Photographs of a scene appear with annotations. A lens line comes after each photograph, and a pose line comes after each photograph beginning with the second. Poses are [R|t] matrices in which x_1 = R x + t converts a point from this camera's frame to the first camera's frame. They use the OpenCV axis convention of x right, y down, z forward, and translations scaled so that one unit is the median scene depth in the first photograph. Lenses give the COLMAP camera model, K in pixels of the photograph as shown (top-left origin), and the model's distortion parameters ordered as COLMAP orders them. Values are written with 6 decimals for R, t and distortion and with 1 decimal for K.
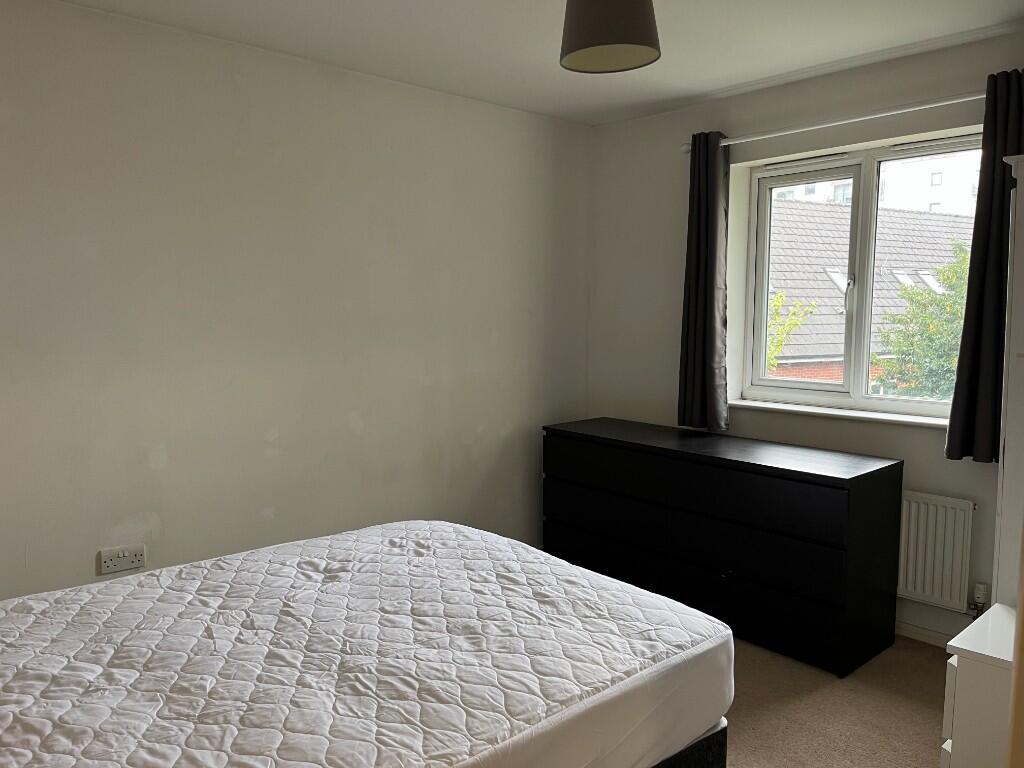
lens RADIAL K [[775.6, 0, 508.4], [0, 775.6, 388.2], [0, 0, 1]] dist [0.062958, -0.085654]
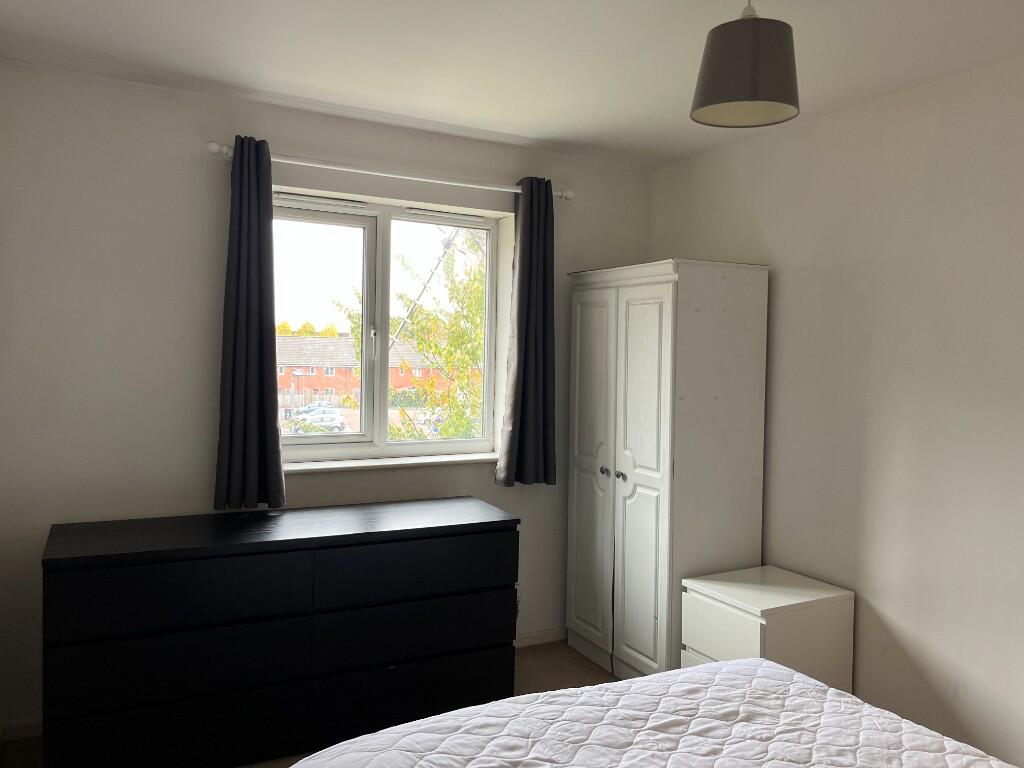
lens RADIAL K [[775.6, 0, 506.2], [0, 775.6, 374.2], [0, 0, 1]] dist [0.062958, -0.085654]
pose [[0.247945, -0.023685, 0.968485, -0.712786], [0.077996, 0.996944, 0.004413, -0.104863], [-0.965629, 0.074444, 0.249035, 0.862313]]
